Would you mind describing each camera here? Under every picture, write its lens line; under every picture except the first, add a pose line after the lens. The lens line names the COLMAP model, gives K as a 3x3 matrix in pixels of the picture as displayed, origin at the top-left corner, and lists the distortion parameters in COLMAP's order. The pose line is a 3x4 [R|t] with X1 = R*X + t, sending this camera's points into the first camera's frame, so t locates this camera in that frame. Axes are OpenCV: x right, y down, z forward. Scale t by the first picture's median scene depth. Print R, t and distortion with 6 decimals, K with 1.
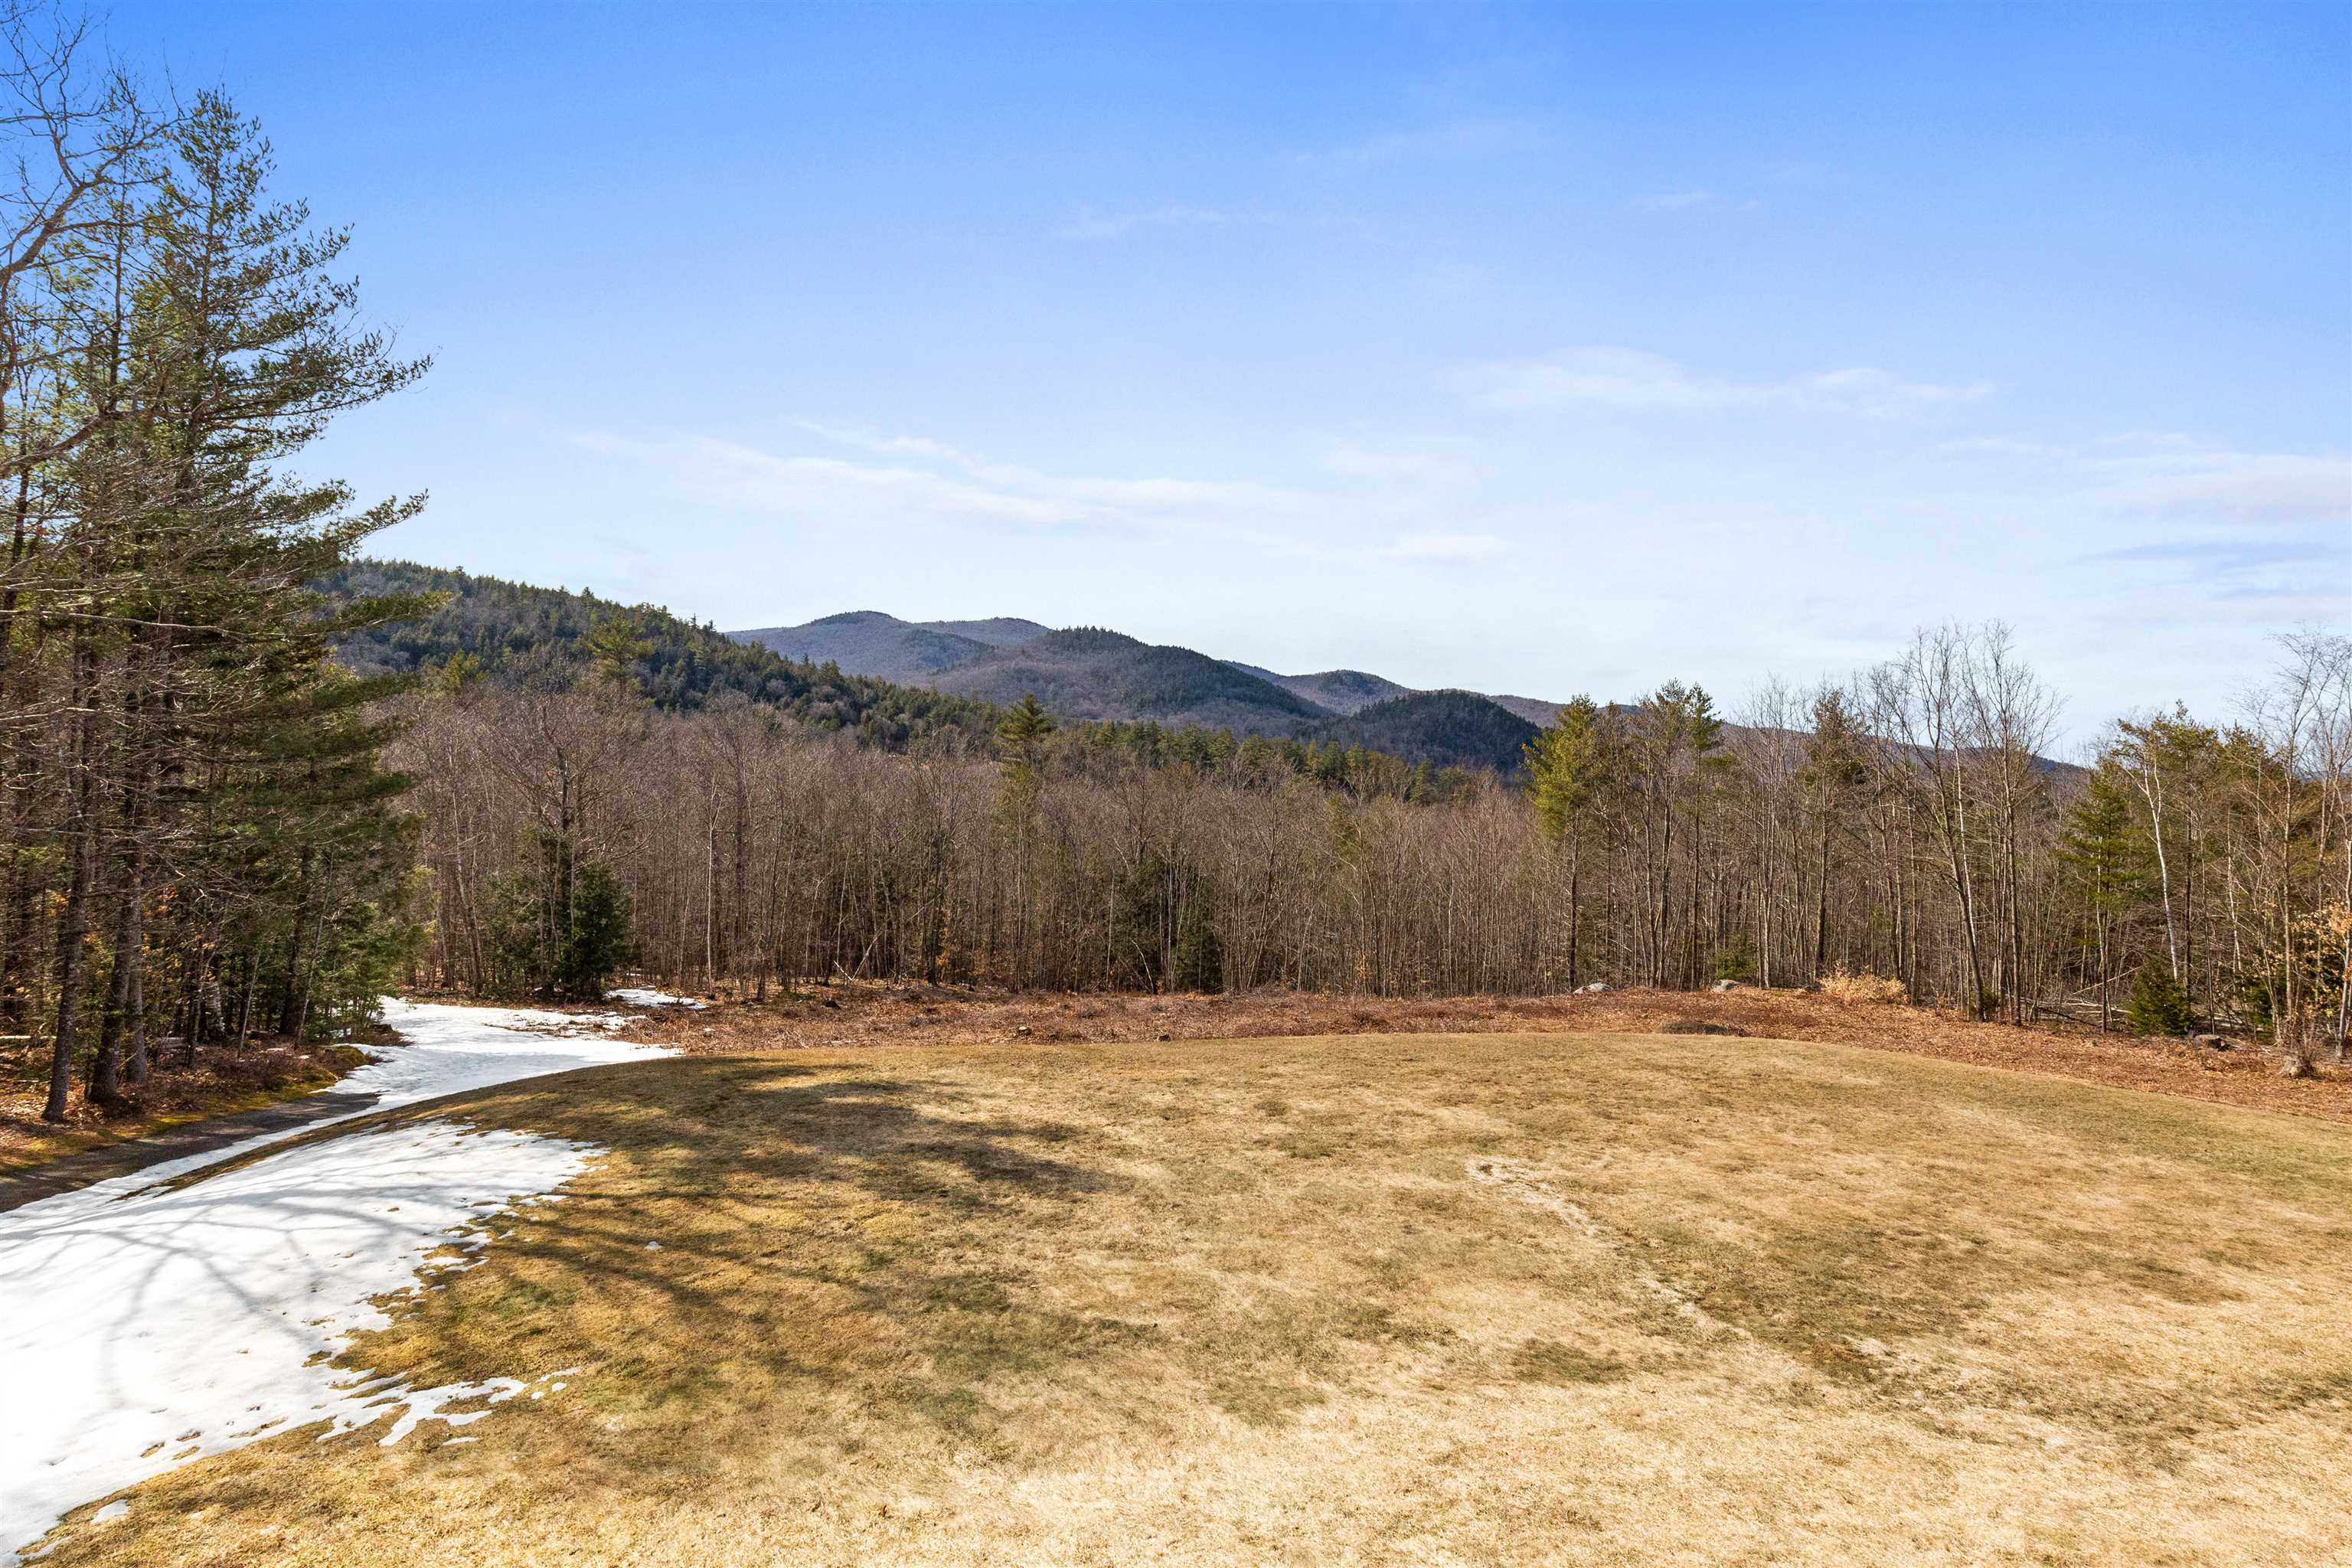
lens RADIAL K [[1168.7, 0, 1171.1], [0, 1168.7, 781.7], [0, 0, 1]] dist [0.009151, -0.000887]
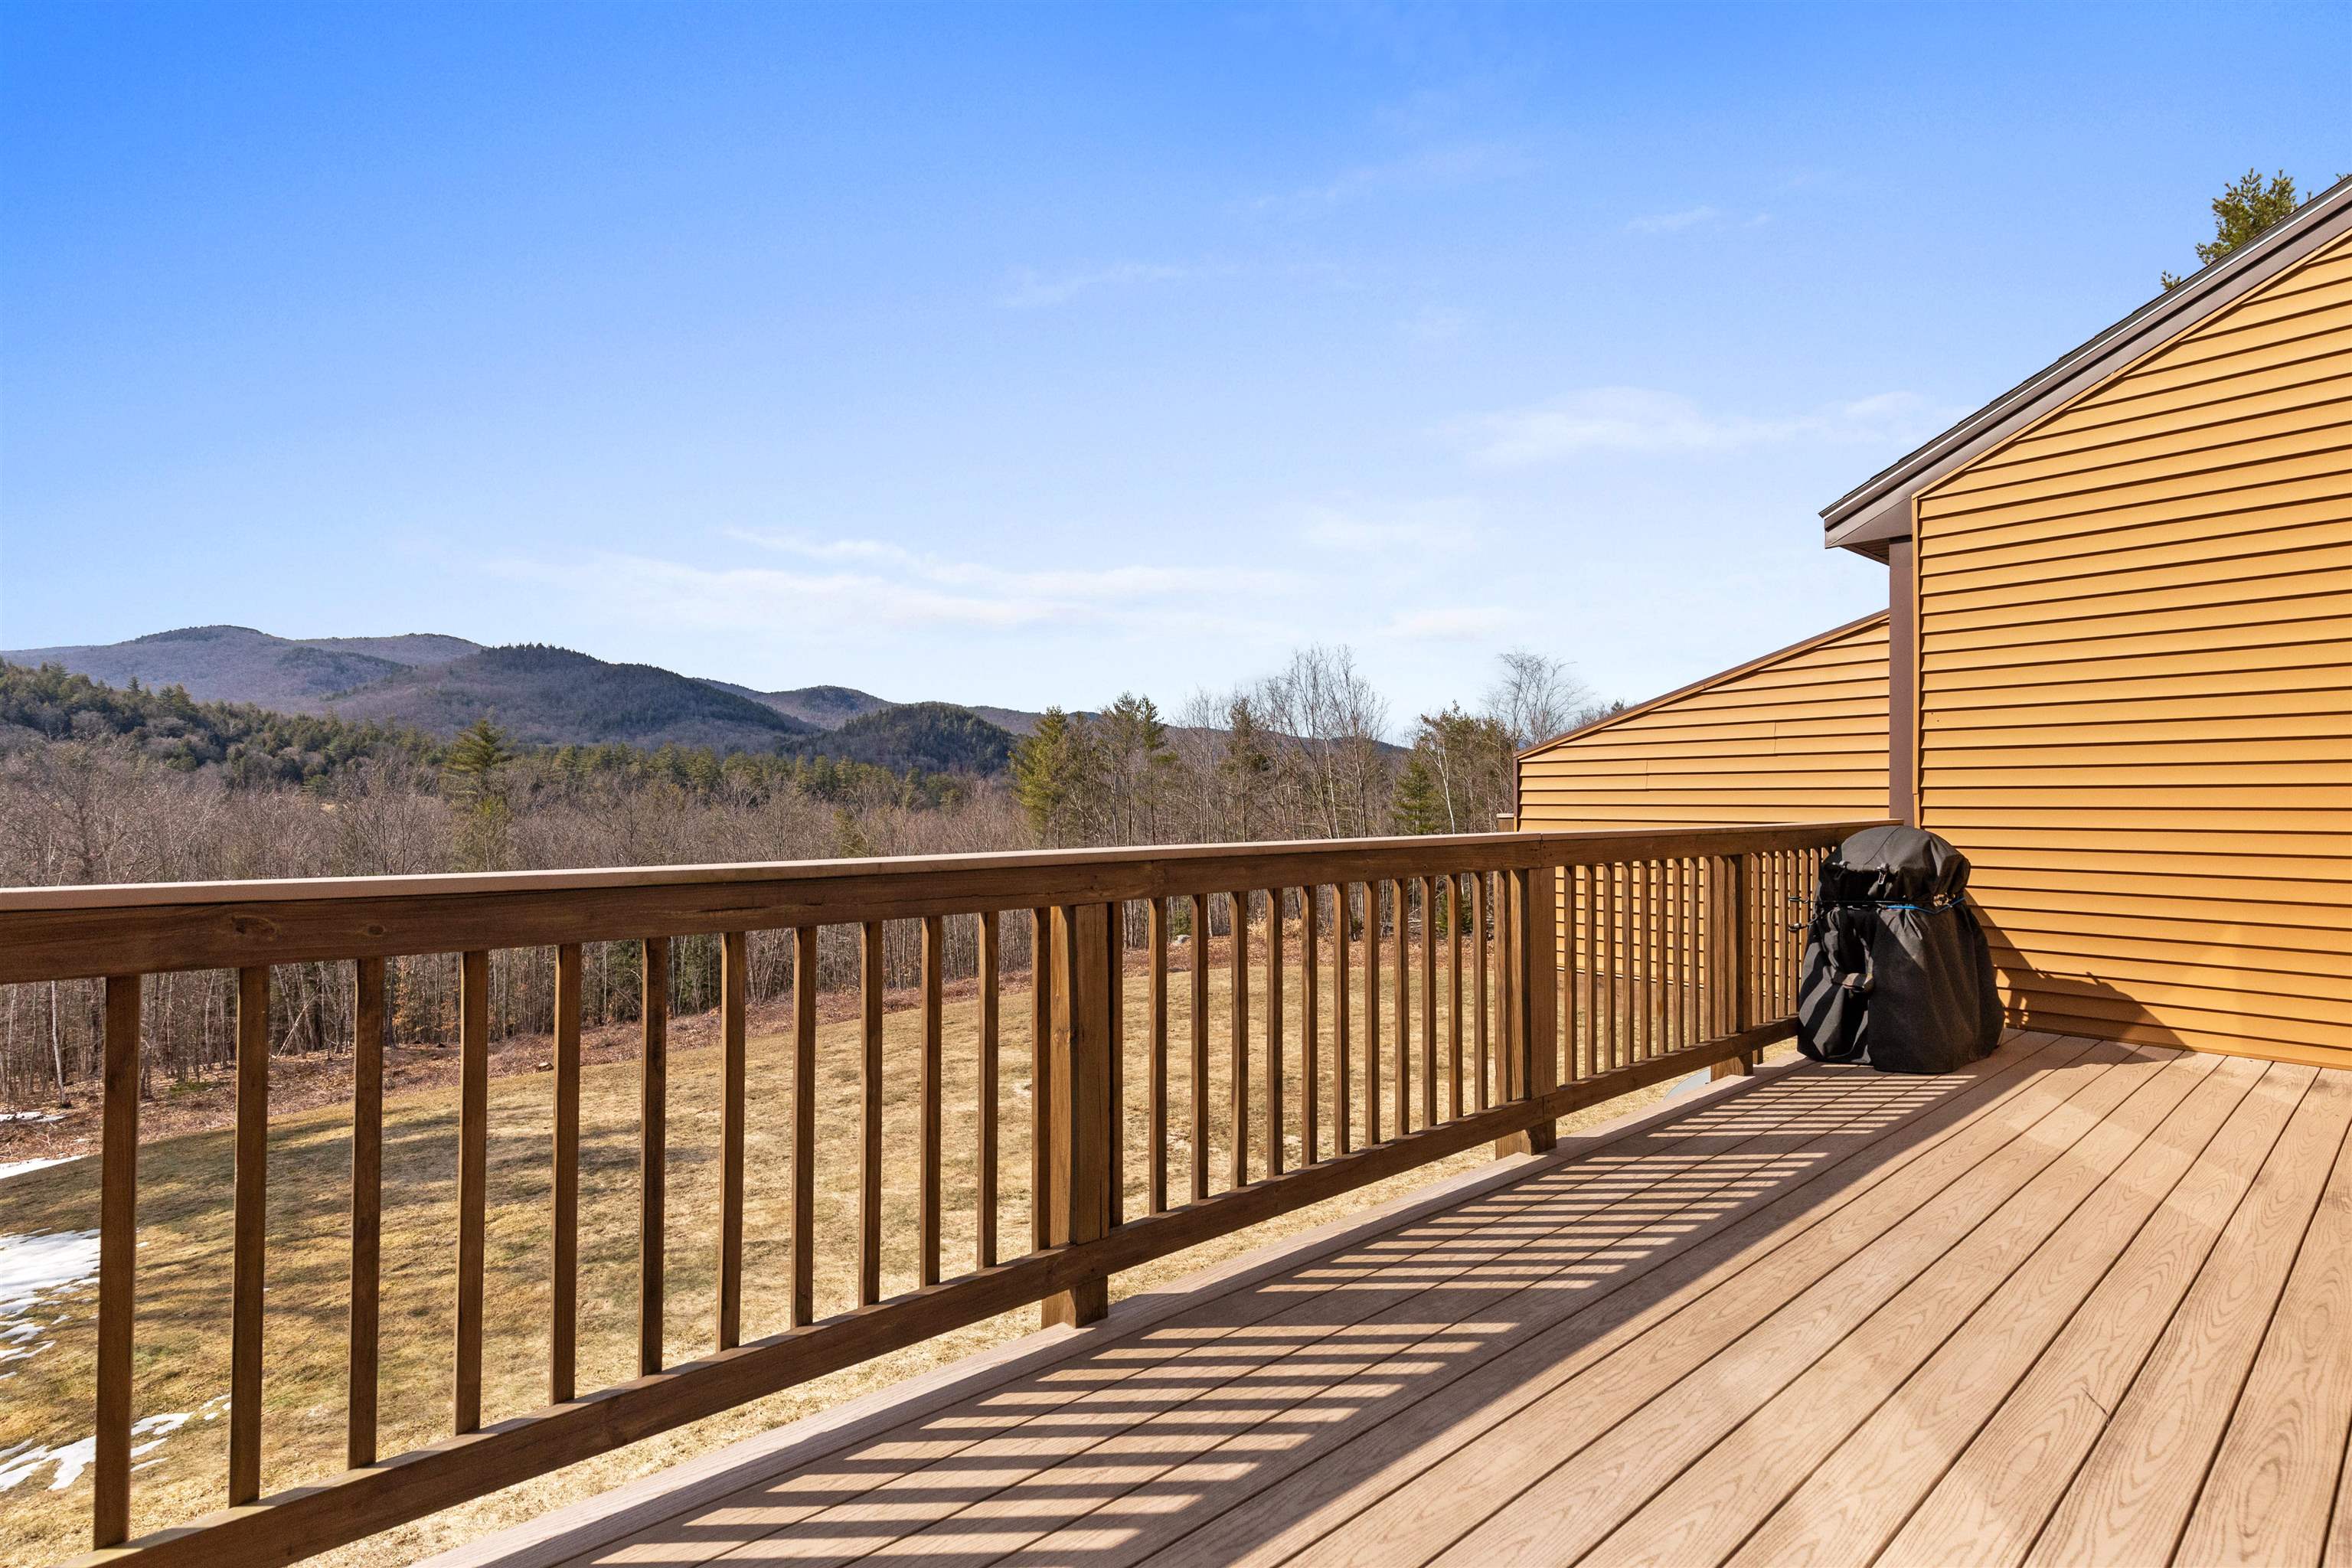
lens RADIAL K [[1103.3, 0, 1176.0], [0, 1103.3, 784.0], [0, 0, 1]] dist [0.006921, -0.000296]
pose [[0.898952, -0.057868, 0.434208, -0.024228], [0.059897, 0.998164, 0.009022, -0.000118], [-0.433933, 0.017898, 0.900767, -0.042895]]
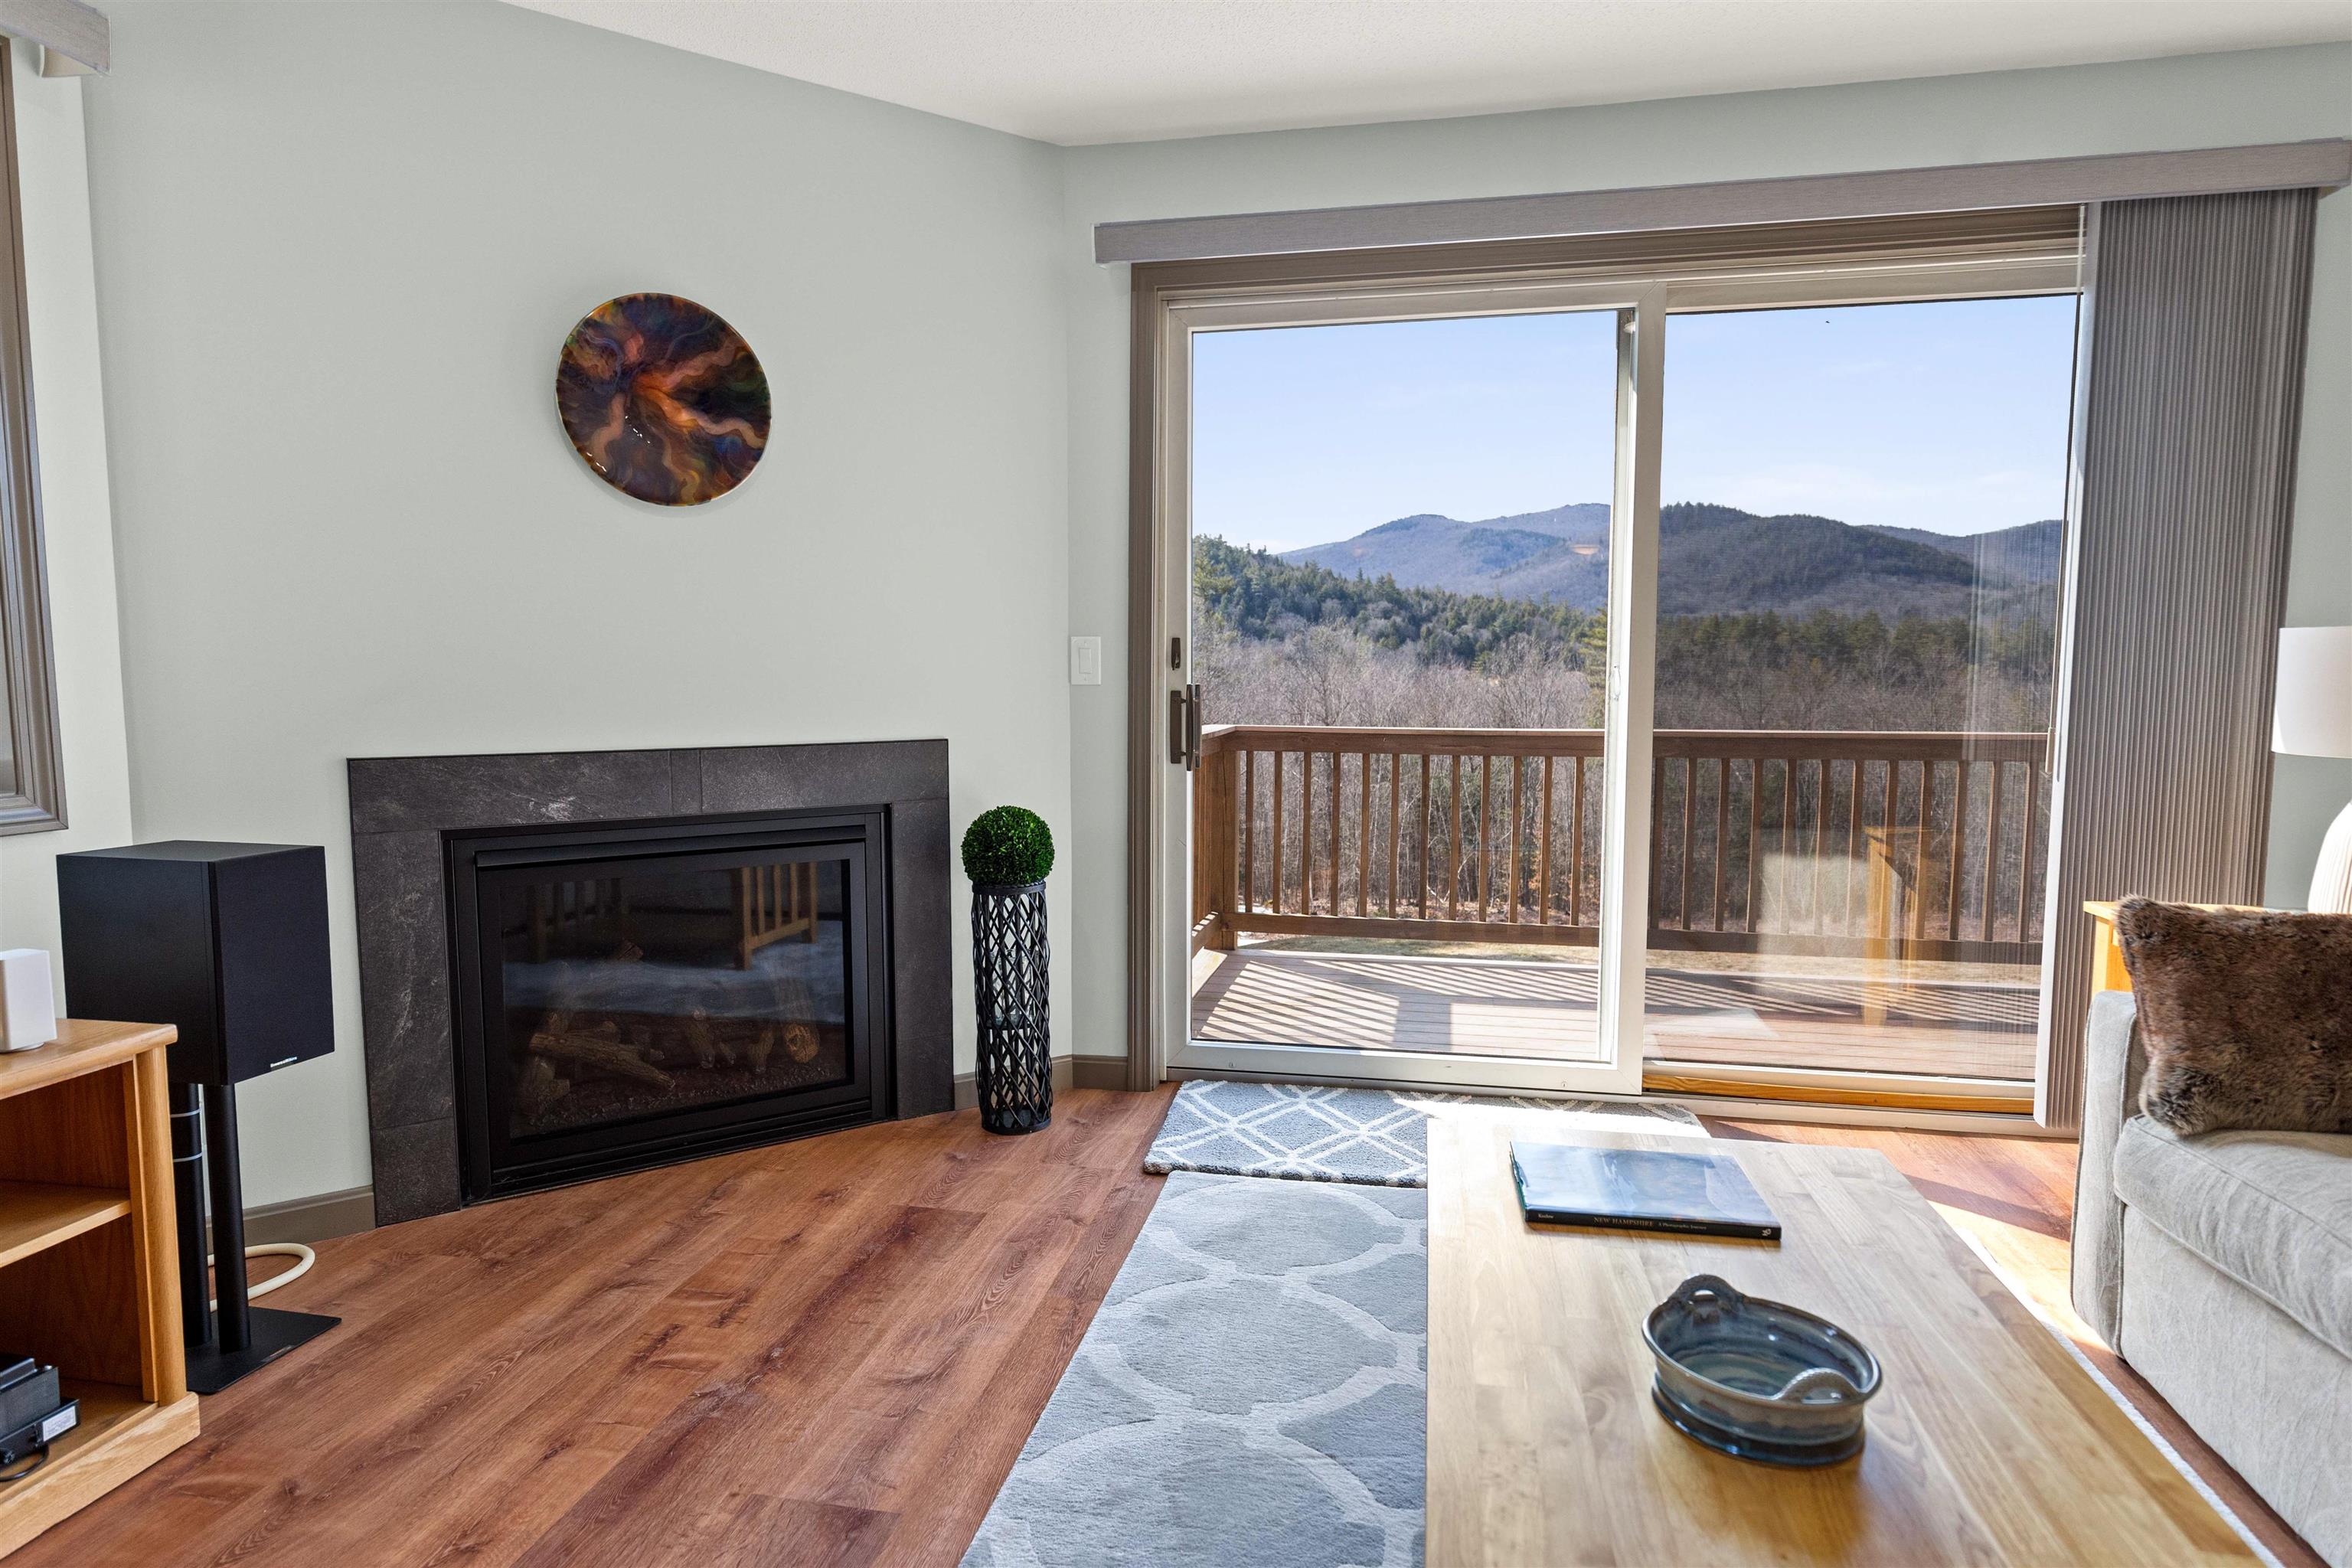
lens RADIAL K [[1288.8, 0, 1170.3], [0, 1288.8, 787.6], [0, 0, 1]] dist [0.001904, 0.000754]
pose [[0.898776, -0.022076, -0.437852, -0.000043], [0.051806, 0.997082, 0.056070, -0.000249], [0.435336, -0.073078, 0.897297, -0.100484]]
